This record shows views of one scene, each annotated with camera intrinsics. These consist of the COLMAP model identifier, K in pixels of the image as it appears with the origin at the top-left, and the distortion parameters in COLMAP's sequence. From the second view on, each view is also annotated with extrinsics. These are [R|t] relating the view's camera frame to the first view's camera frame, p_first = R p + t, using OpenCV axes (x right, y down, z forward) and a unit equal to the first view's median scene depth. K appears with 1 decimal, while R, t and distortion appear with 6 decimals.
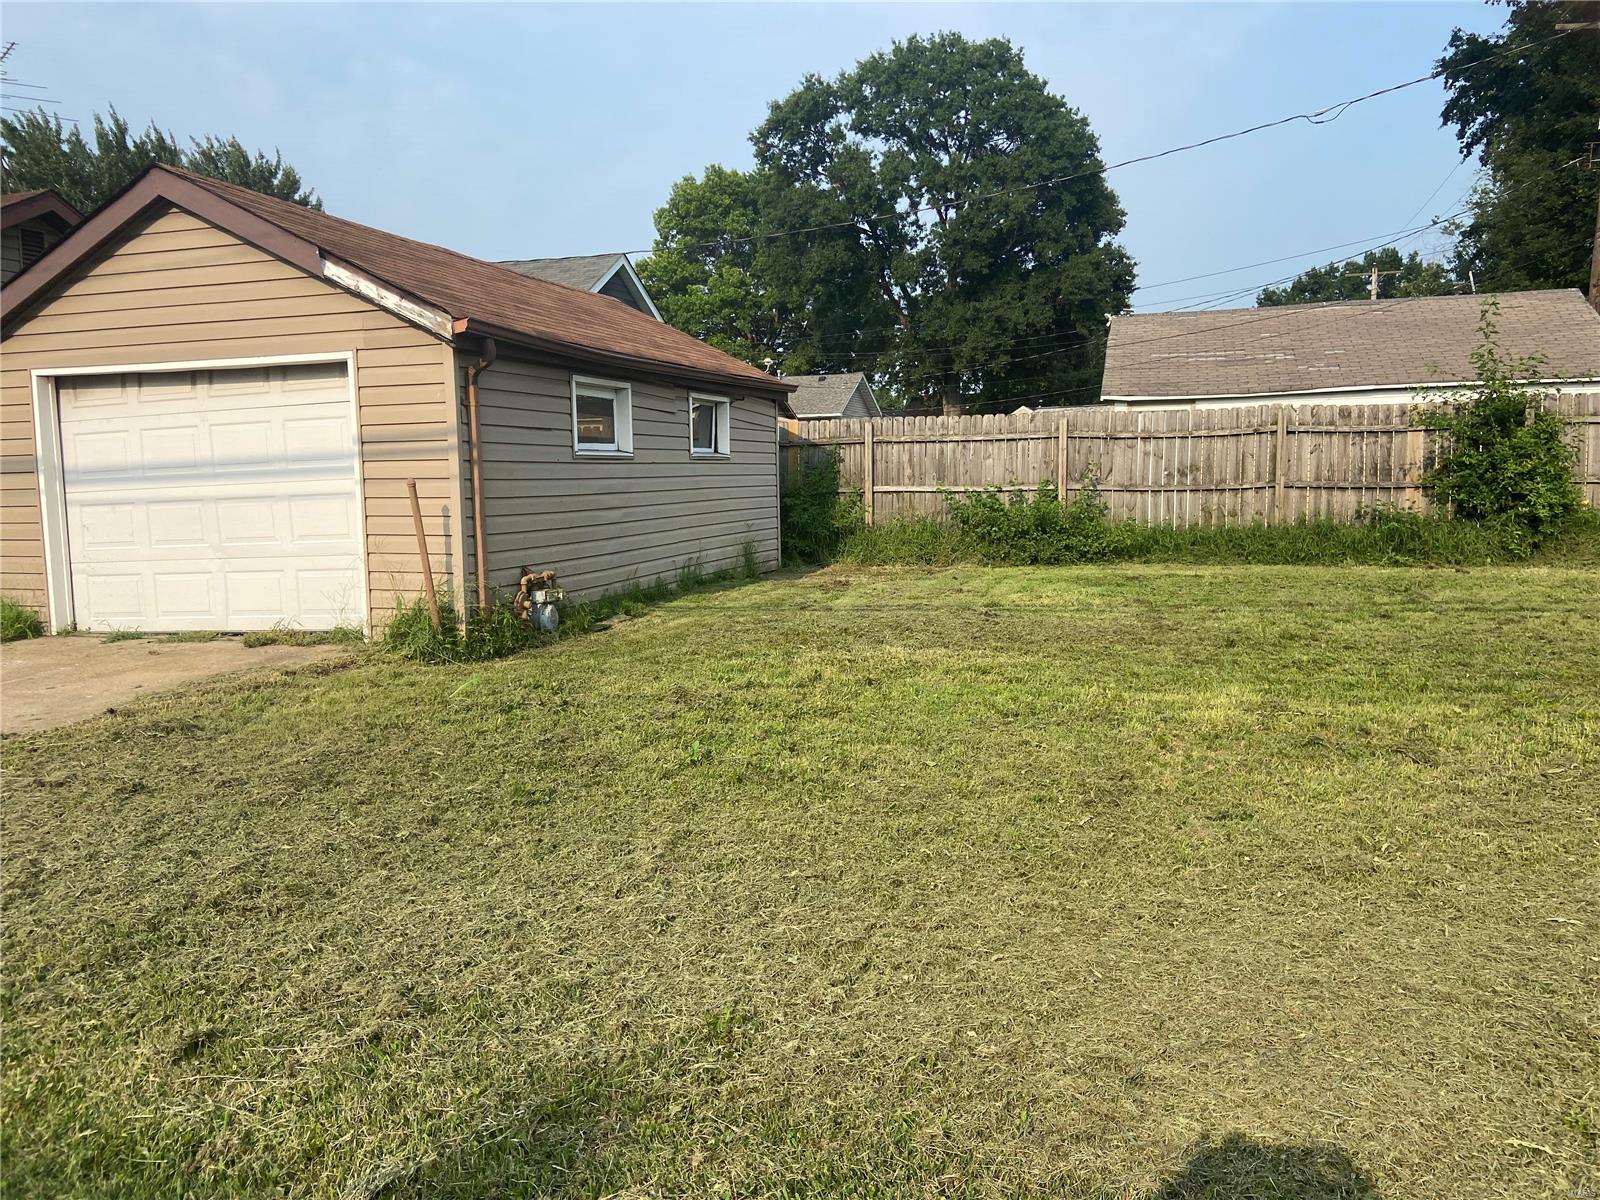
lens RADIAL K [[1221.3, 0, 758.8], [0, 1221.3, 622.0], [0, 0, 1]] dist [0.104323, -0.122271]
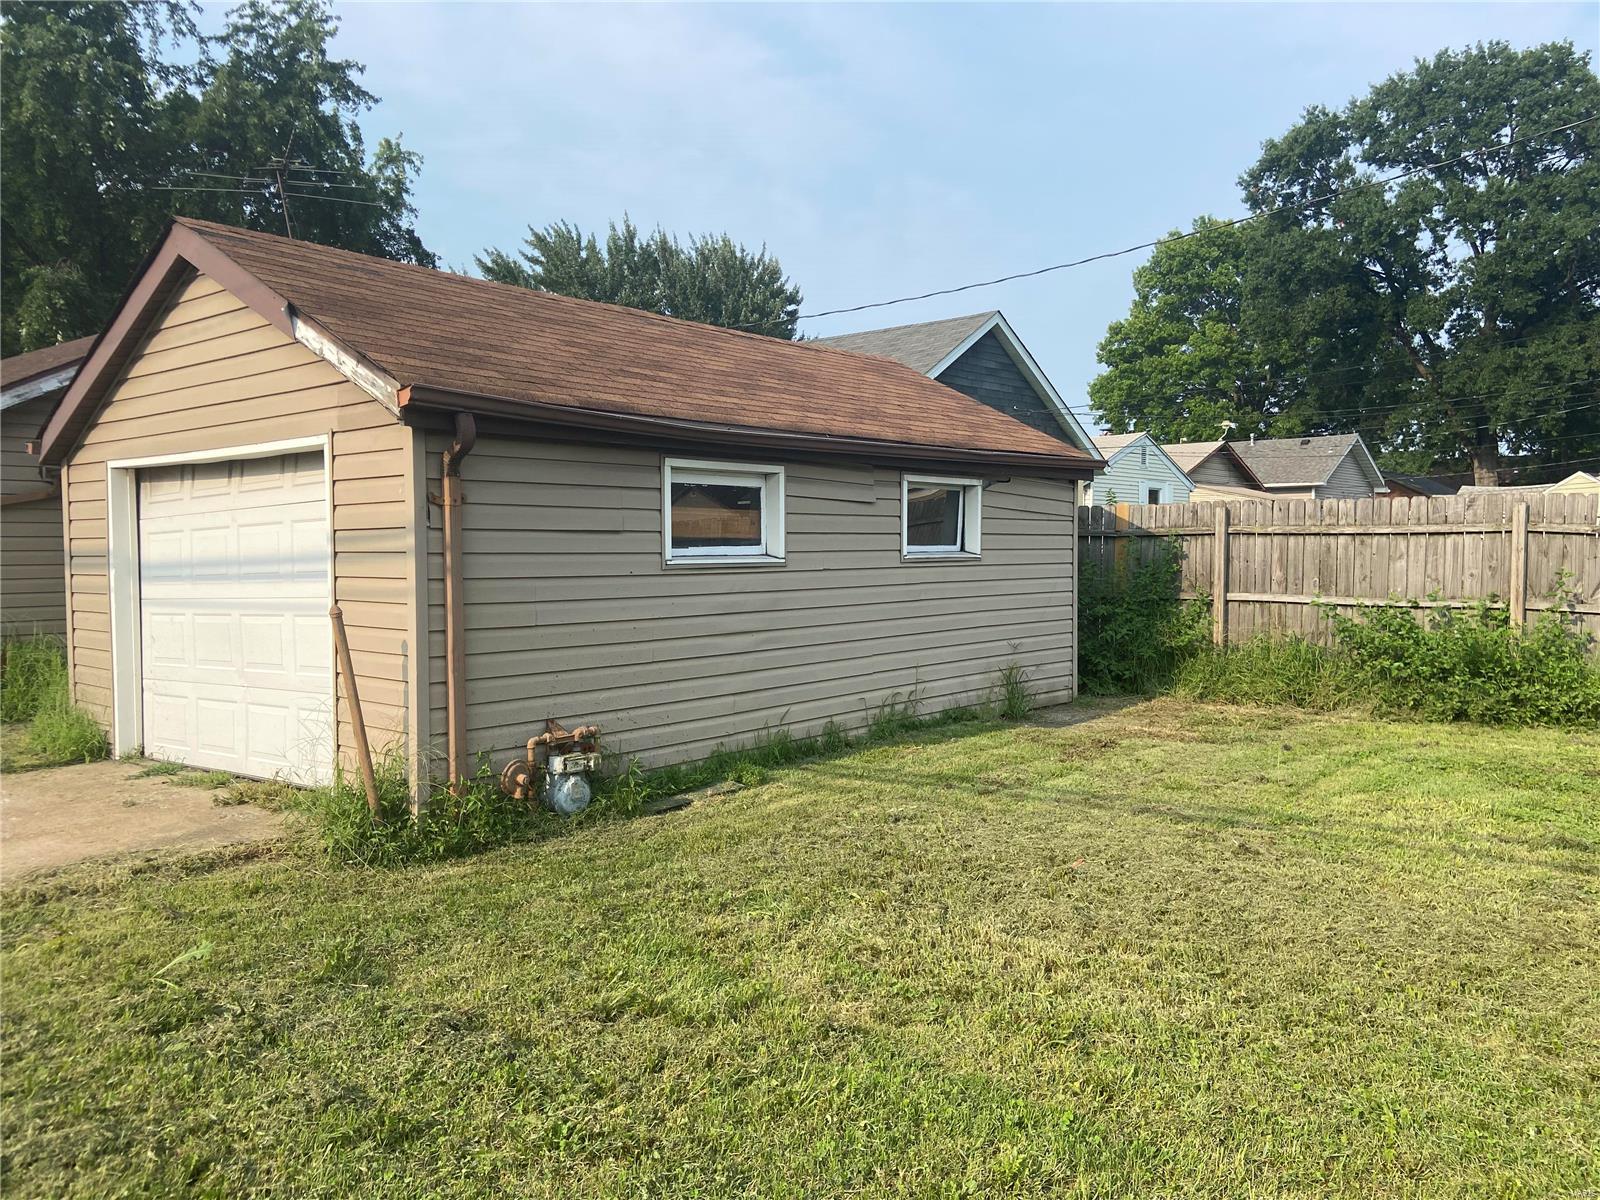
lens RADIAL K [[1221.3, 0, 787.2], [0, 1221.3, 611.0], [0, 0, 1]] dist [0.104323, -0.122271]
pose [[0.930493, 0.033733, -0.364752, 0.123045], [-0.056503, 0.997051, -0.051931, -0.048397], [0.361925, 0.068931, 0.929655, 0.223890]]
